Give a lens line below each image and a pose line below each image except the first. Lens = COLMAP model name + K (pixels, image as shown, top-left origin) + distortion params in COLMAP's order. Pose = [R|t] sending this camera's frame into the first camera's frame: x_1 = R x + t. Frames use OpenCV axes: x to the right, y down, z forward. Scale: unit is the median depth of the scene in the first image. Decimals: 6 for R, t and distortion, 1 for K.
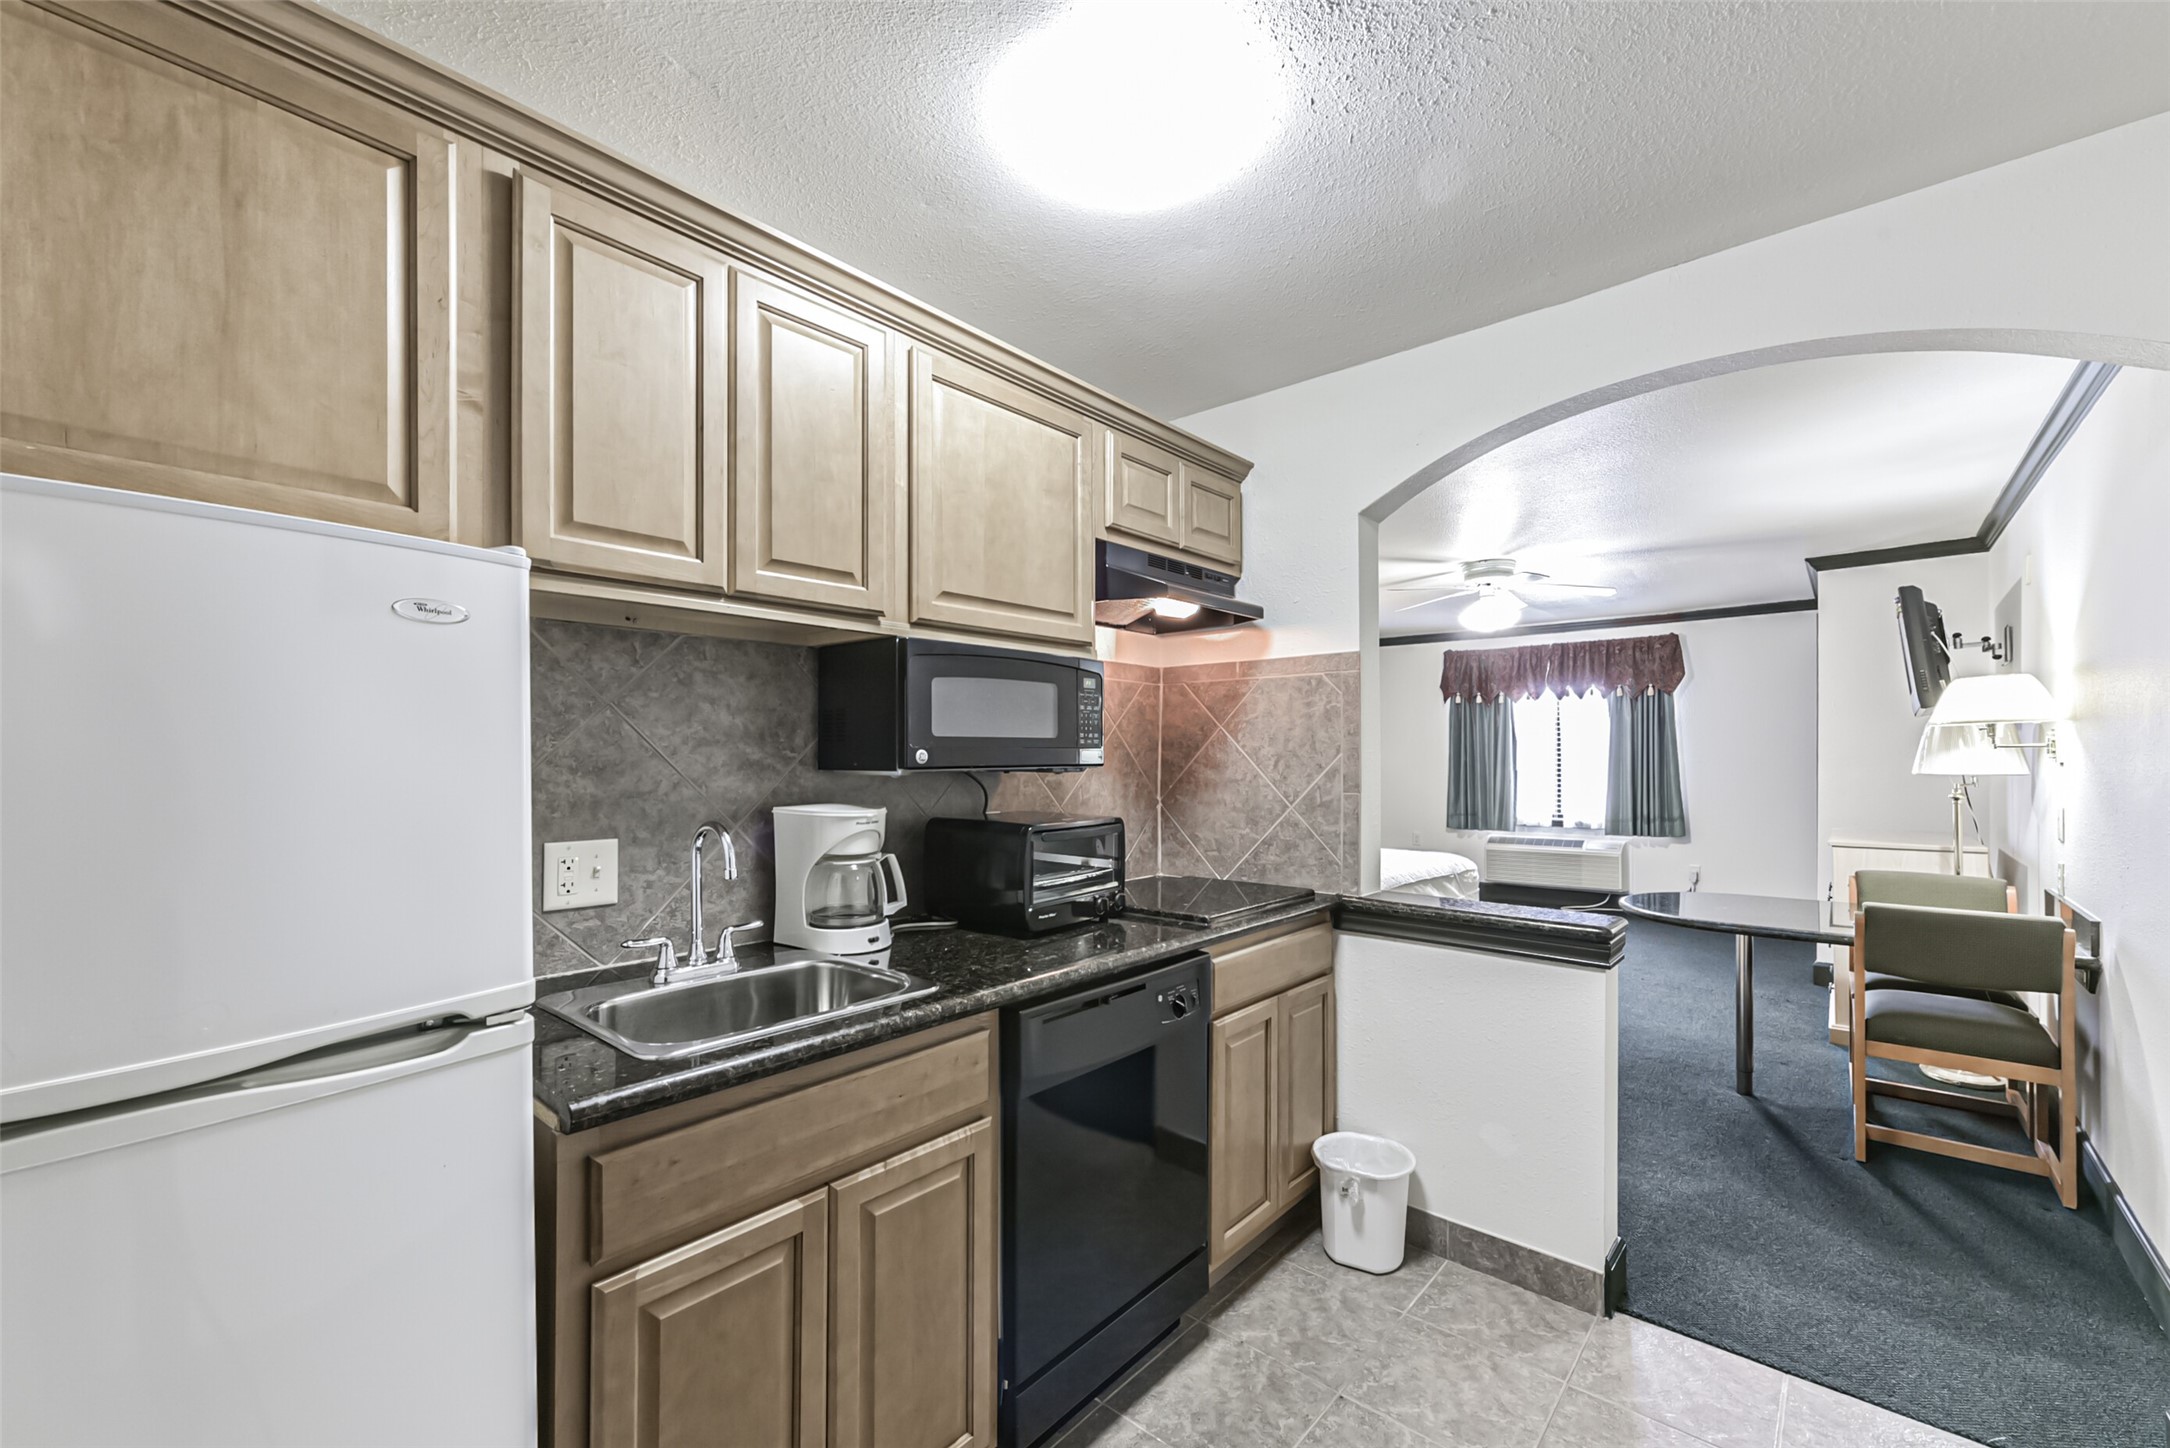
lens RADIAL K [[882.5, 0, 1086.5], [0, 882.5, 749.9], [0, 0, 1]] dist [0.002513, -0.000205]
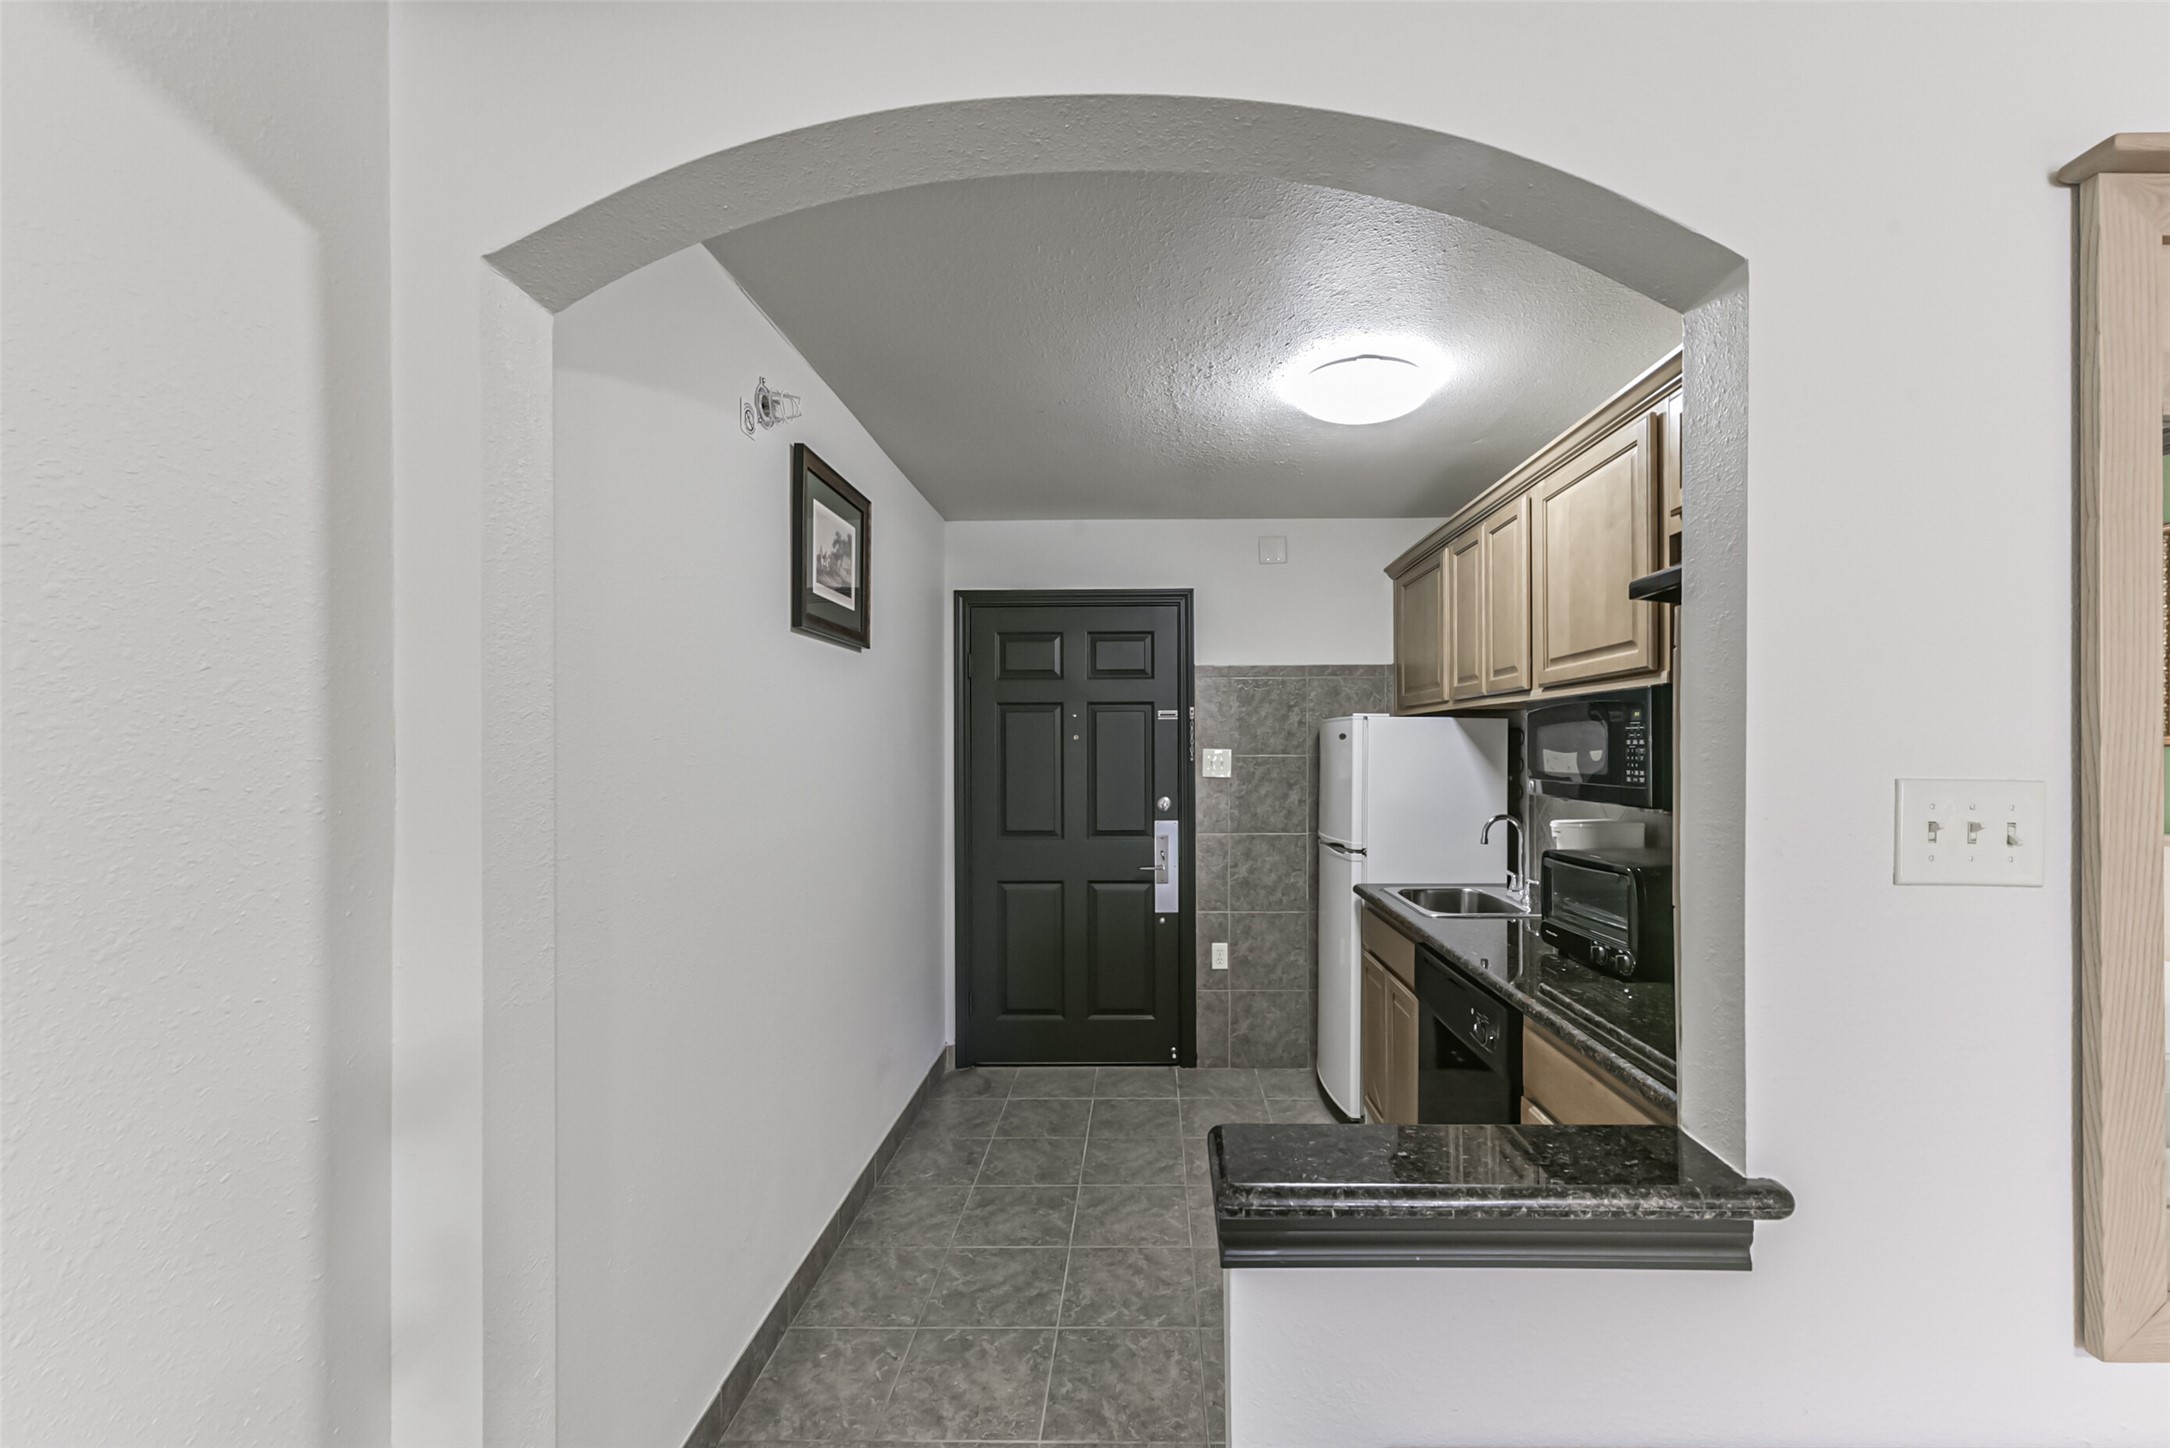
lens RADIAL K [[871.0, 0, 1143.8], [0, 871.0, 746.0], [0, 0, 1]] dist [0.000512, -0.000027]
pose [[-0.759938, -0.000558, -0.649995, 1.083195], [0.002908, 0.999987, -0.004258, -0.046778], [0.649989, -0.005126, -0.759926, 1.527221]]
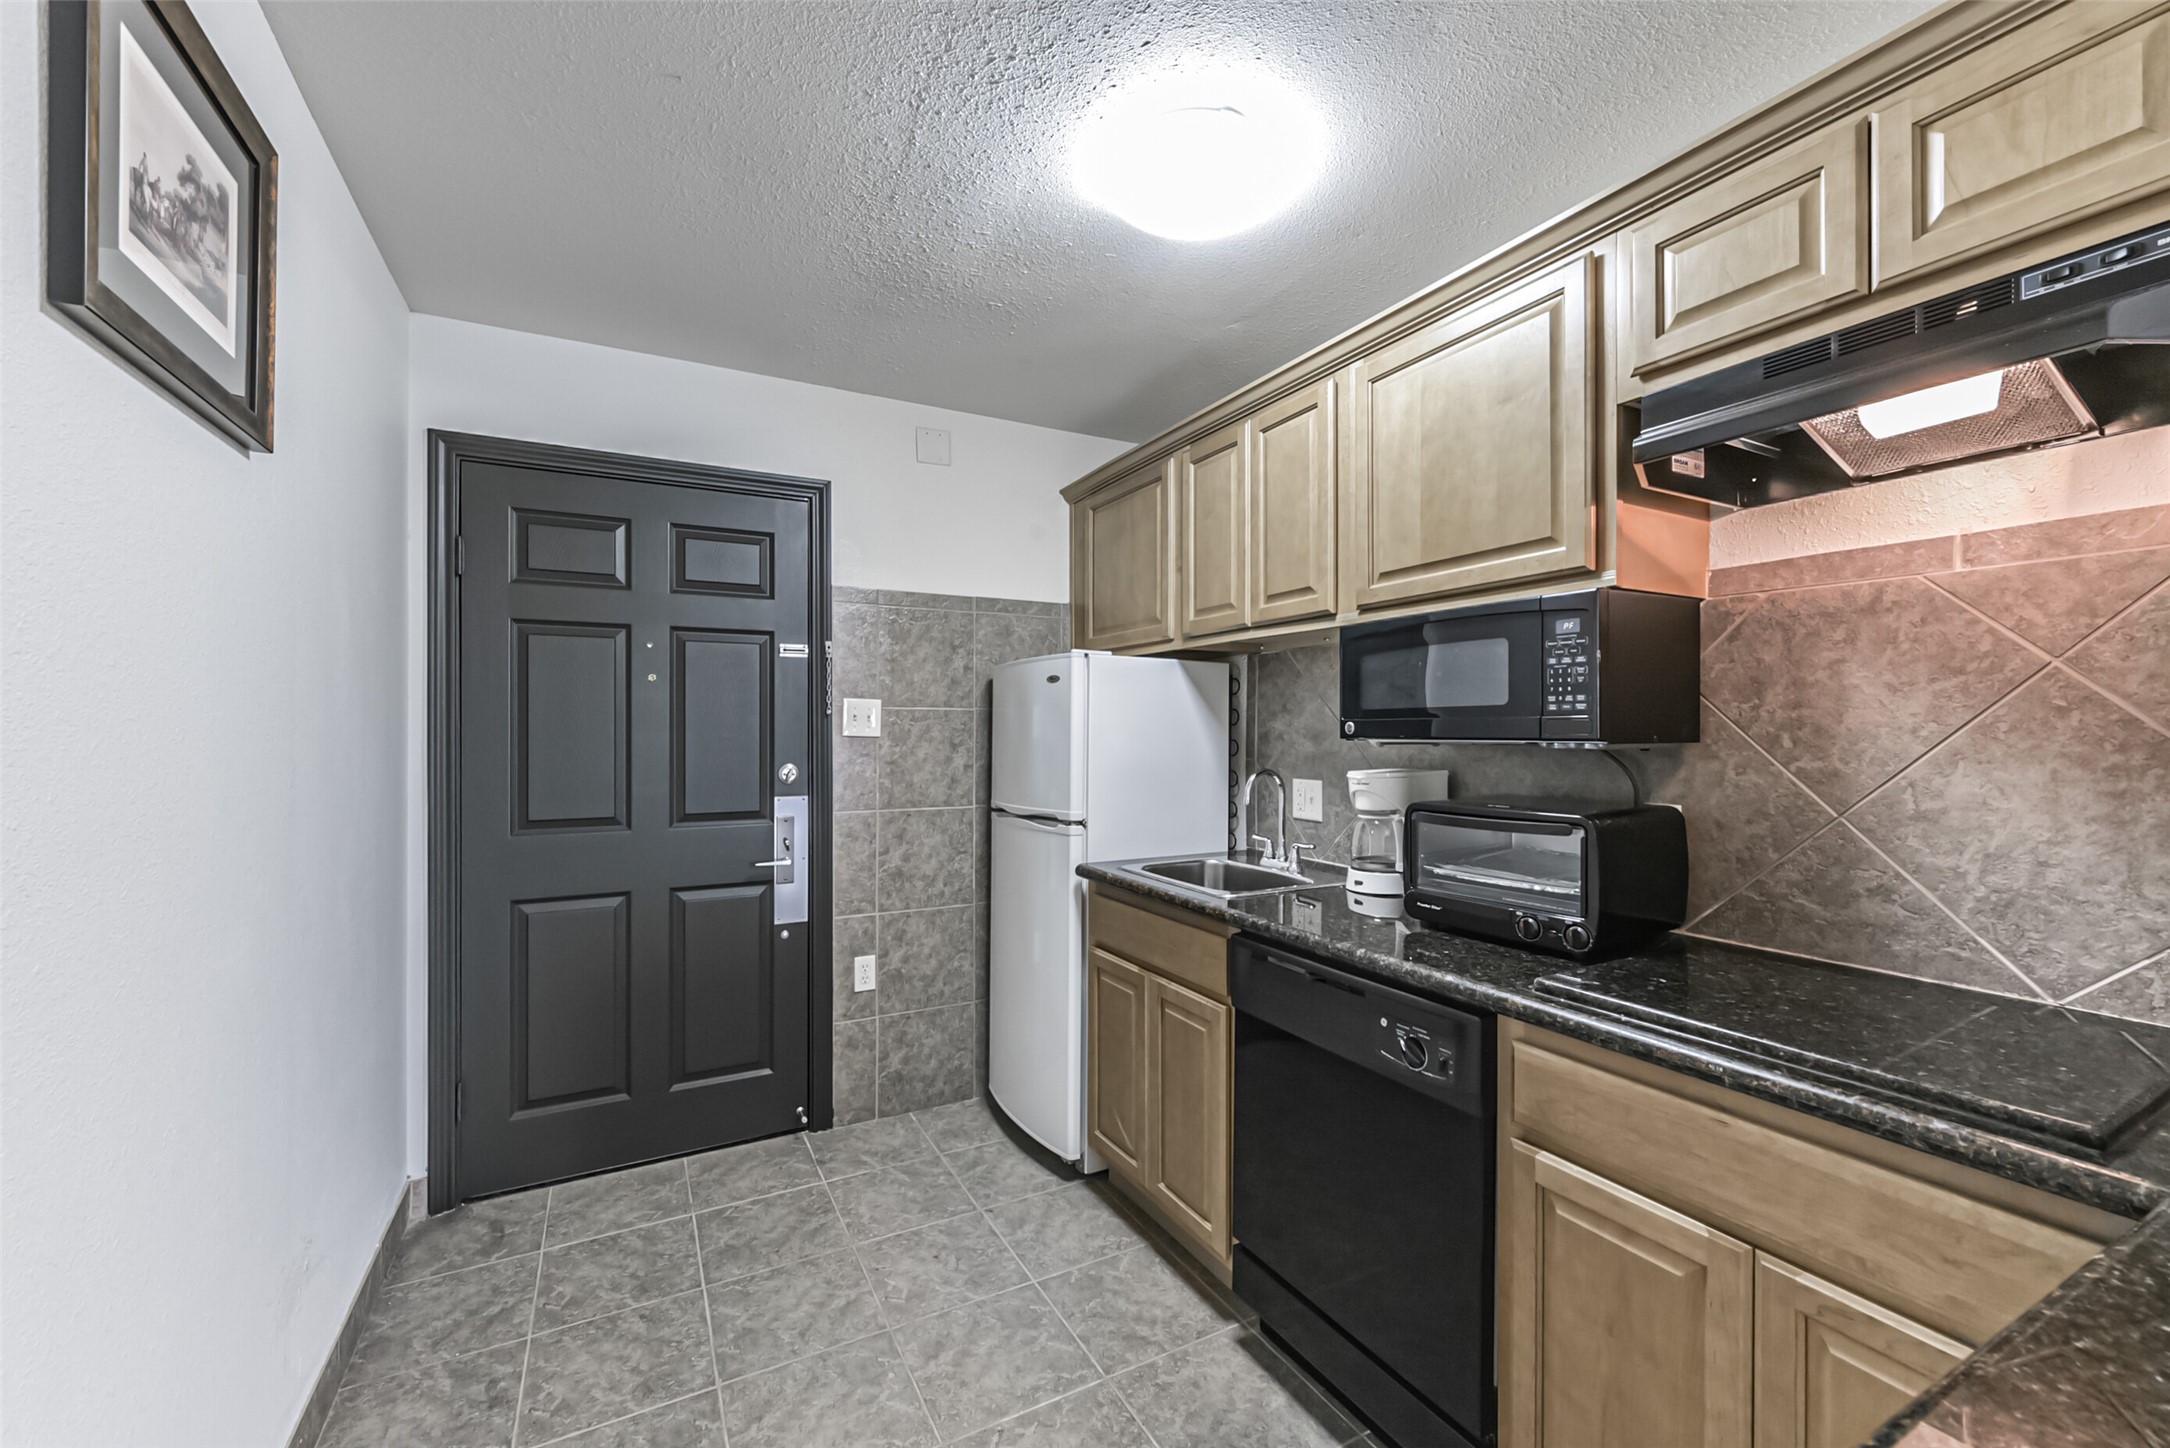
lens RADIAL K [[865.8, 0, 1088.8], [0, 865.8, 729.7], [0, 0, 1]] dist [0.001090, -0.000302]
pose [[-0.356451, -0.002639, -0.934310, 0.910952], [0.001715, 0.999992, -0.003479, 0.012450], [0.934312, -0.002843, -0.356444, 1.007142]]
